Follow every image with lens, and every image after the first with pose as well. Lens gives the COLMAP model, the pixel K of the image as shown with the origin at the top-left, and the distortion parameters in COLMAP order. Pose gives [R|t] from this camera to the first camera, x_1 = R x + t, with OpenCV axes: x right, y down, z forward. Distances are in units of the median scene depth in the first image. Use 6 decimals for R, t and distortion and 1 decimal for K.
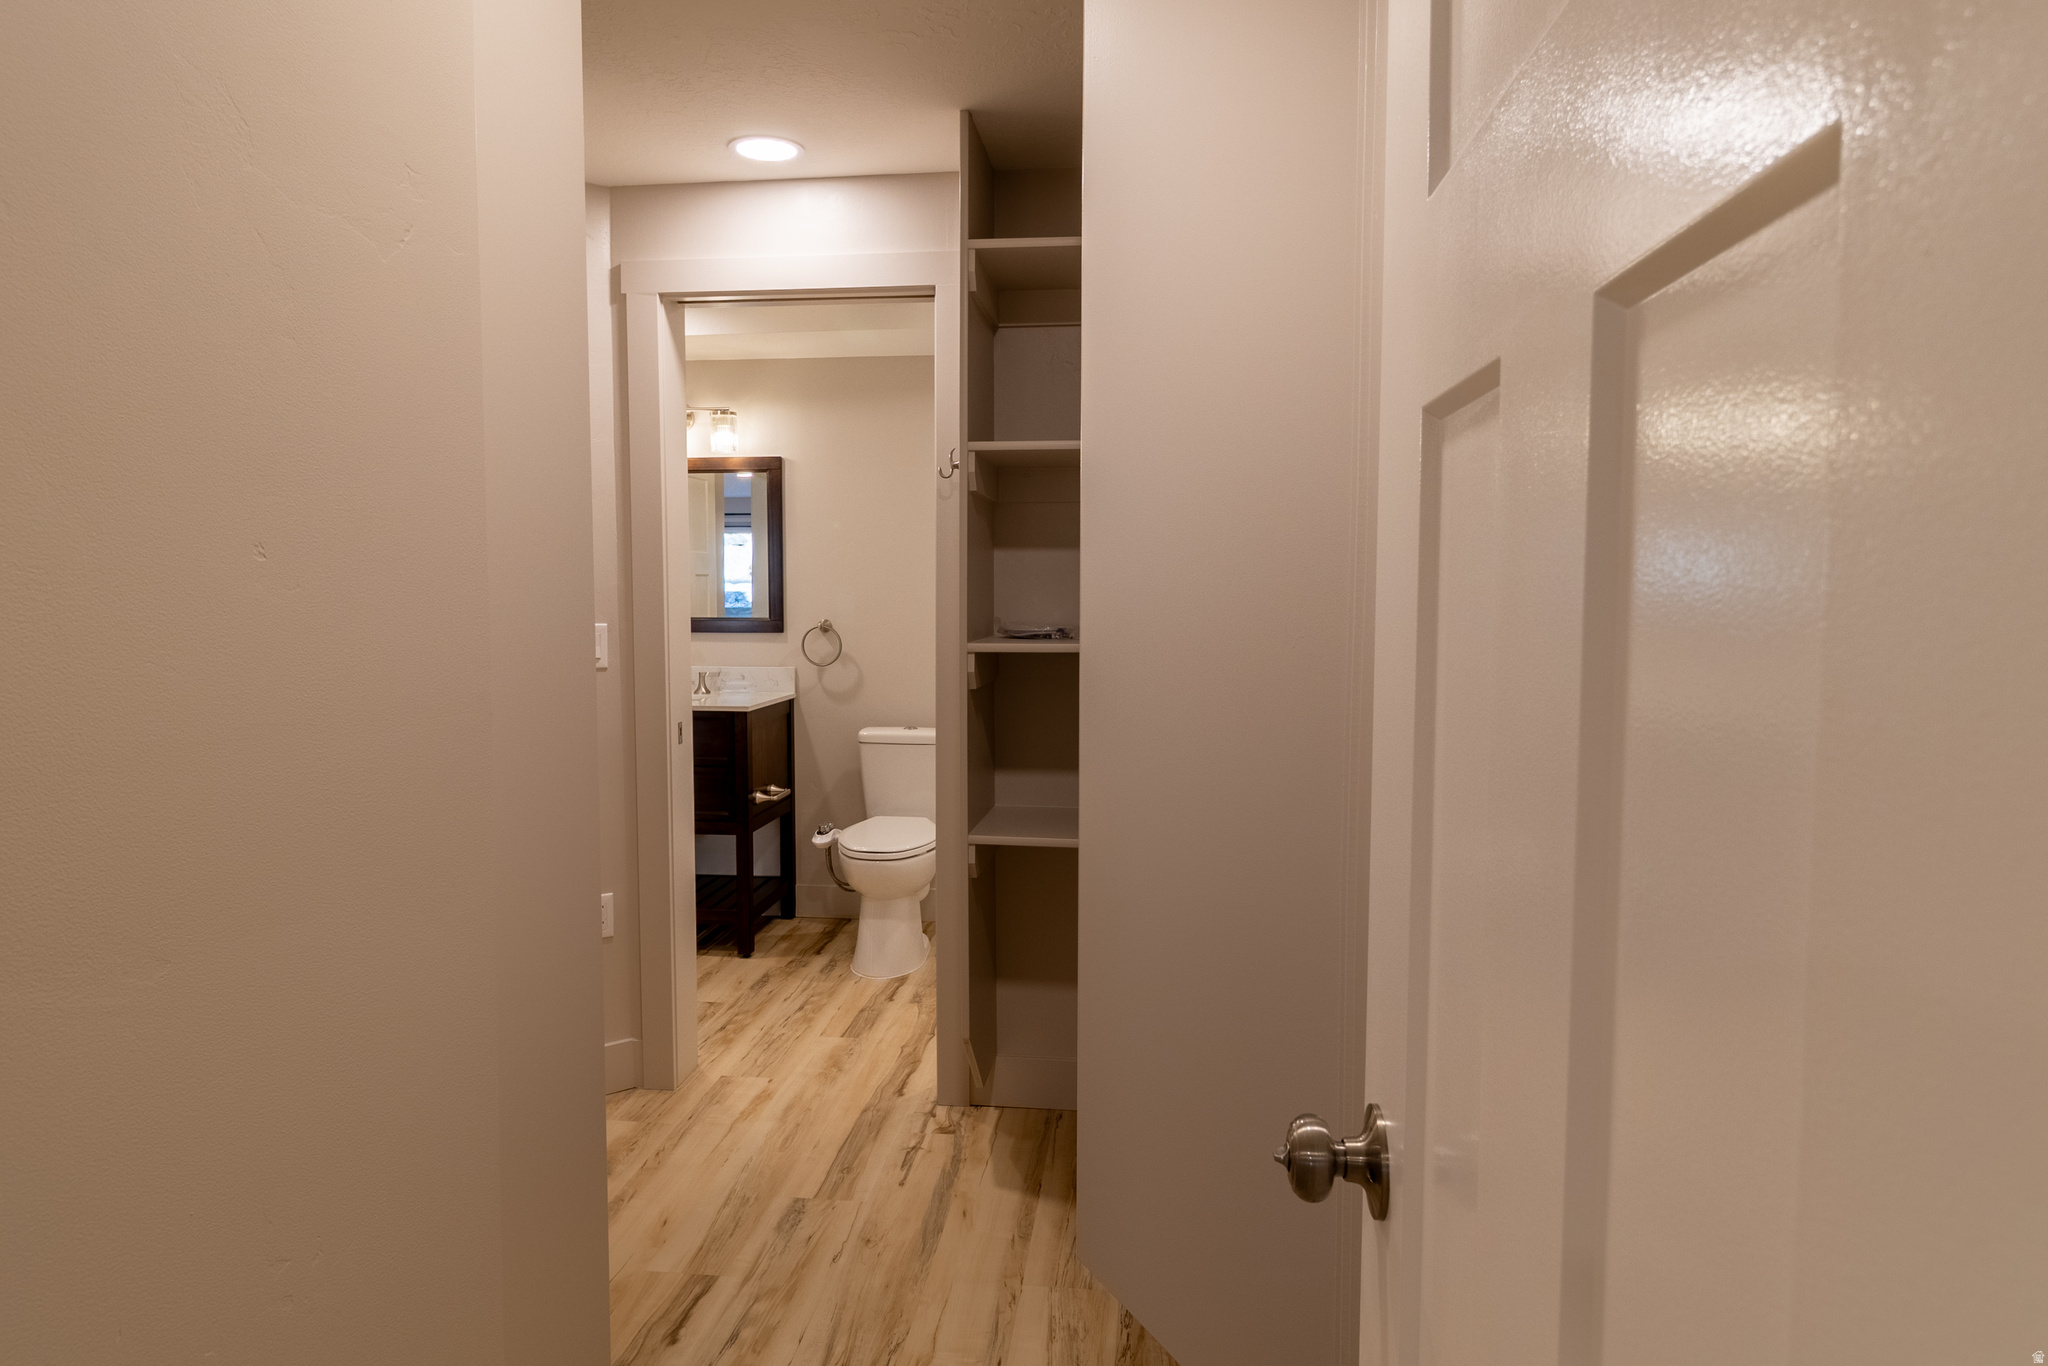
lens RADIAL K [[1230.8, 0, 1024.0], [0, 1230.8, 683.0], [0, 0, 1]] dist [-0.002311, -0.000464]
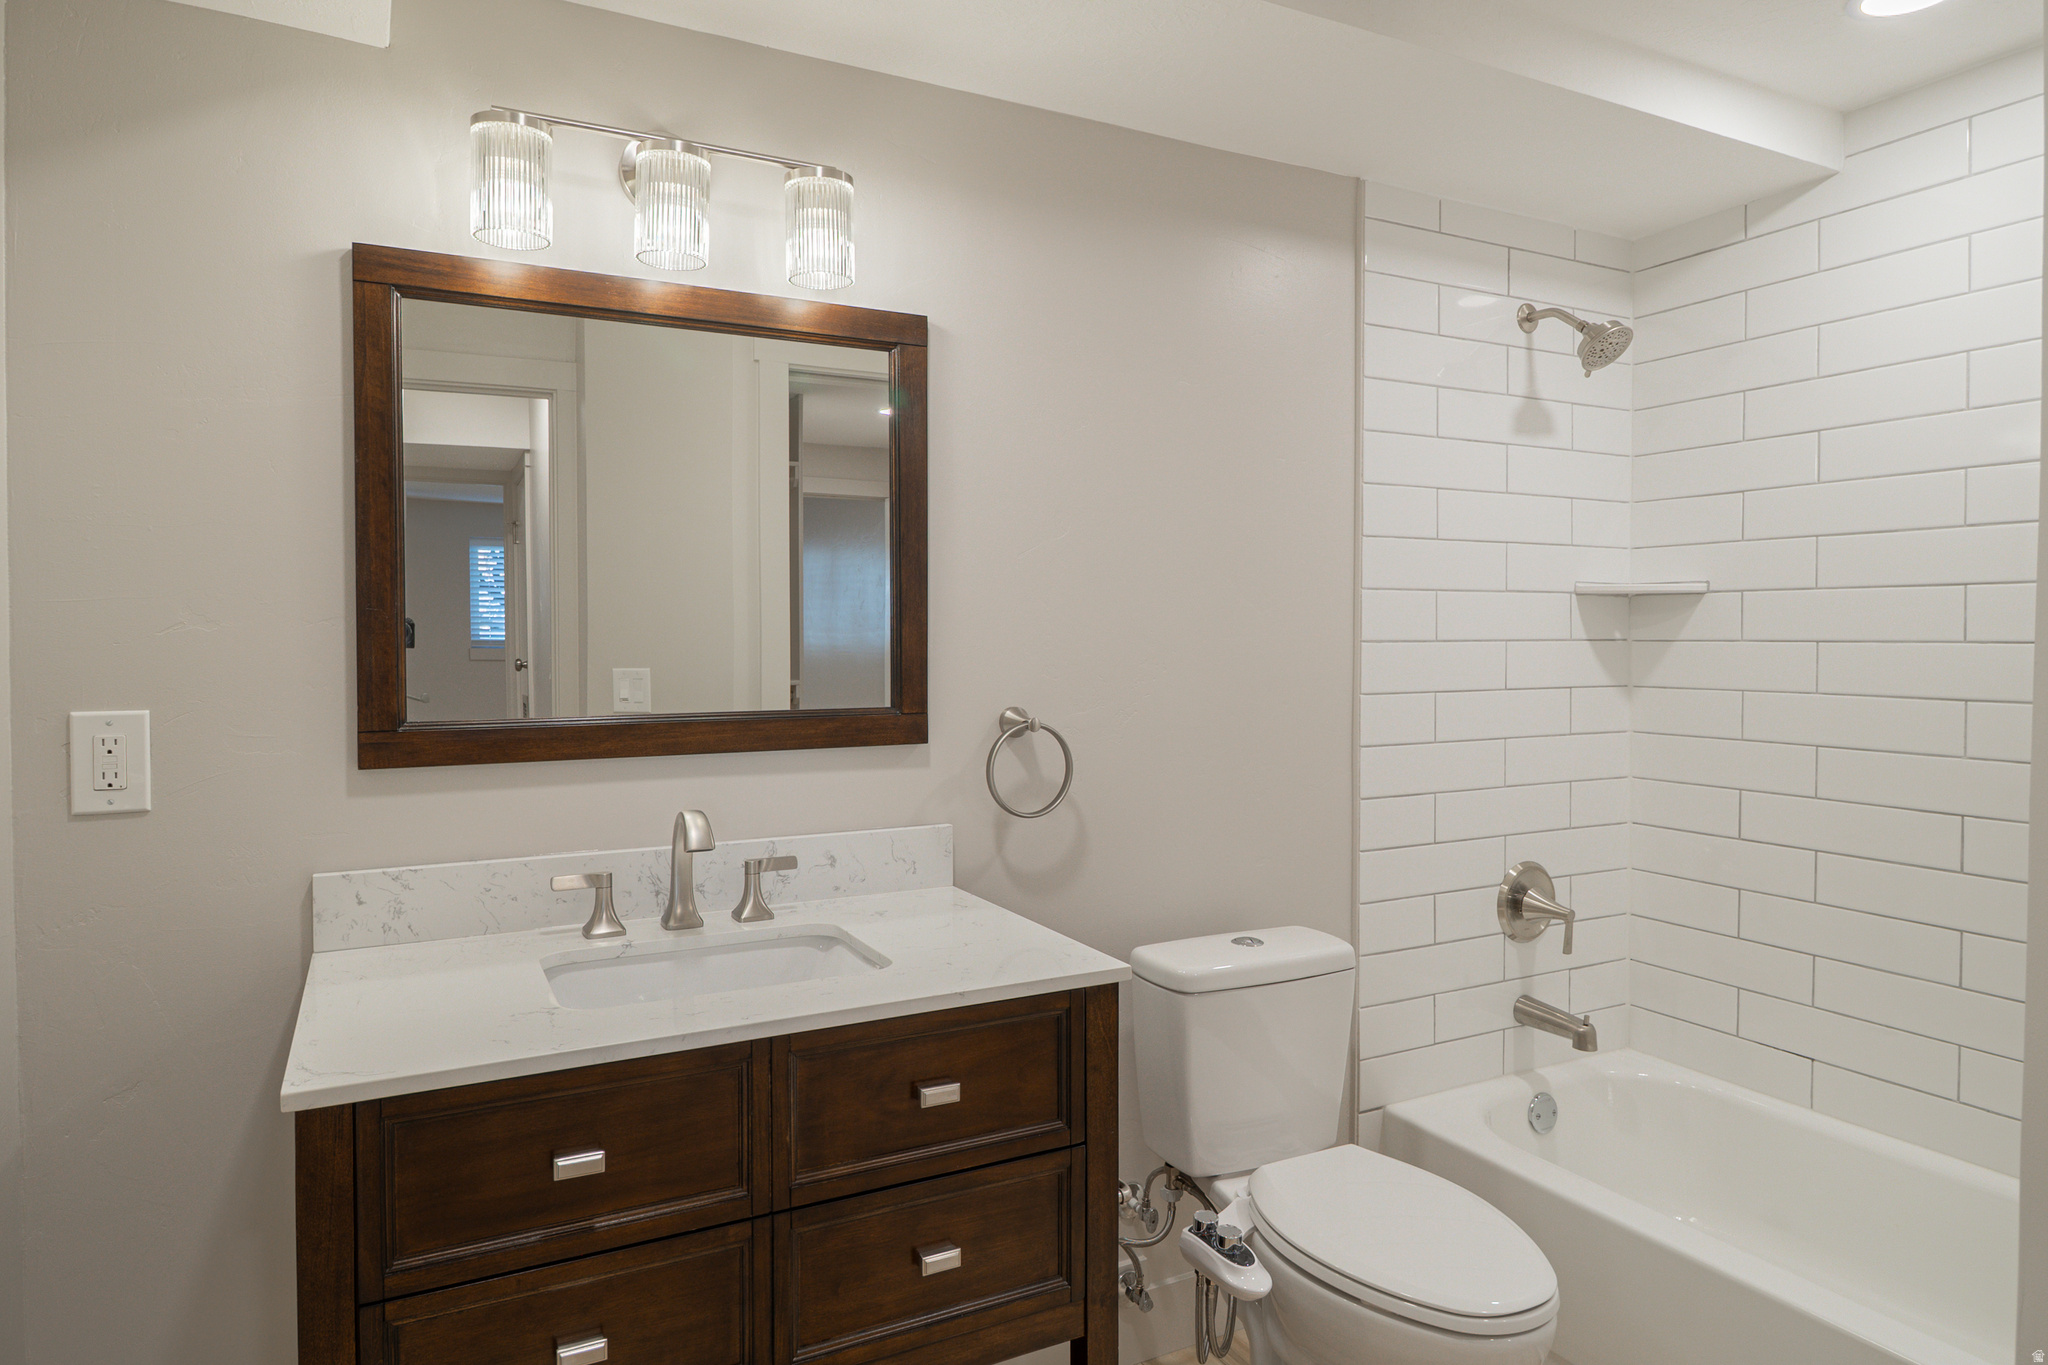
lens RADIAL K [[1230.8, 0, 1024.0], [0, 1230.8, 682.5], [0, 0, 1]] dist [-0.002311, -0.000464]
pose [[0.839403, -0.018992, 0.543177, -0.393879], [0.041130, 0.998743, -0.028640, -0.048153], [-0.541951, 0.046381, 0.839129, 0.639444]]
